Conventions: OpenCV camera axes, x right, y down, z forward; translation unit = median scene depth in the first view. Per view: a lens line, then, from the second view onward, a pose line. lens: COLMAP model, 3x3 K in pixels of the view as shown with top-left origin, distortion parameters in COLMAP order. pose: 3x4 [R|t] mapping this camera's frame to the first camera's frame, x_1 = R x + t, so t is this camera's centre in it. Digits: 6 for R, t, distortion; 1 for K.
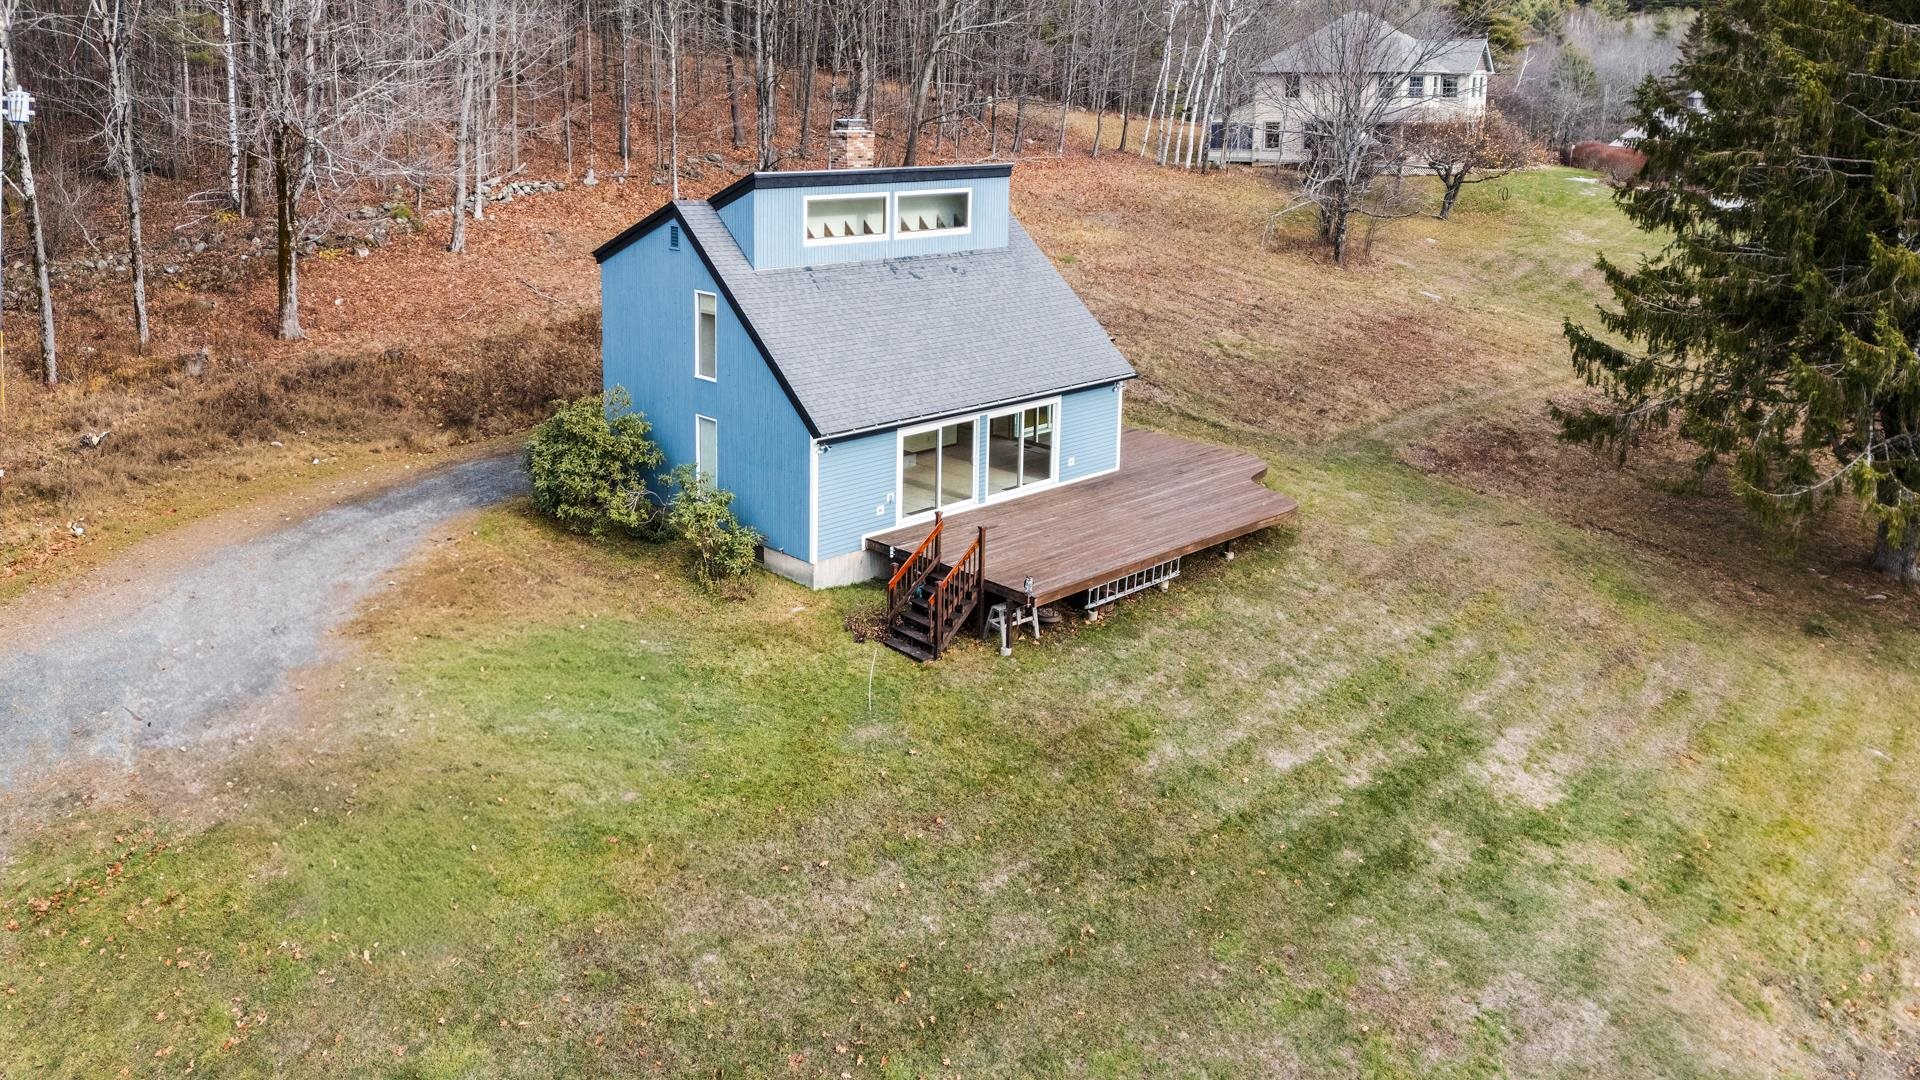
lens RADIAL K [[1646.8, 0, 960.0], [0, 1646.8, 540.0], [0, 0, 1]] dist [0.059202, -0.014897]
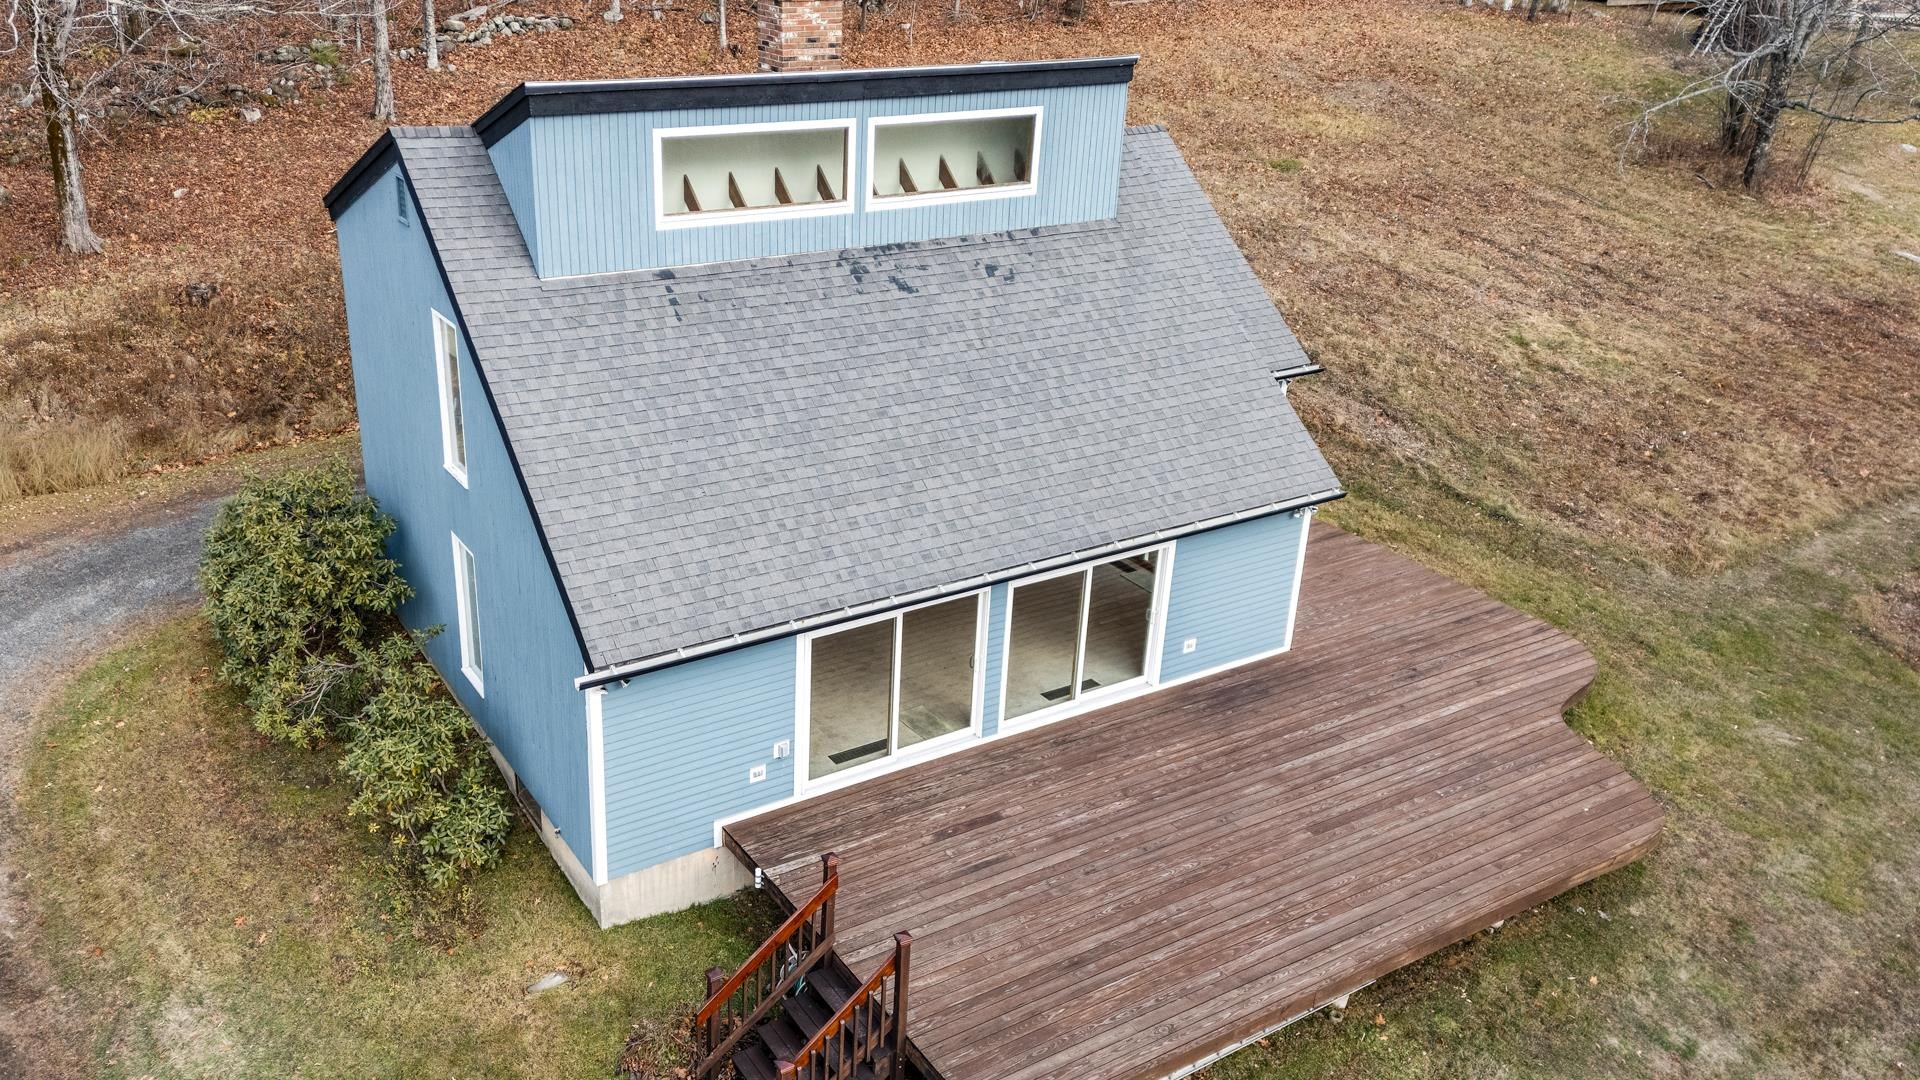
lens RADIAL K [[1558.5, 0, 799.9], [0, 1558.5, 526.2], [0, 0, 1]] dist [0.061036, -0.037121]
pose [[0.965519, 0.114702, -0.233701, 0.059790], [-0.084396, 0.987133, 0.135818, -0.142159], [0.246273, -0.111411, 0.962776, 0.496921]]
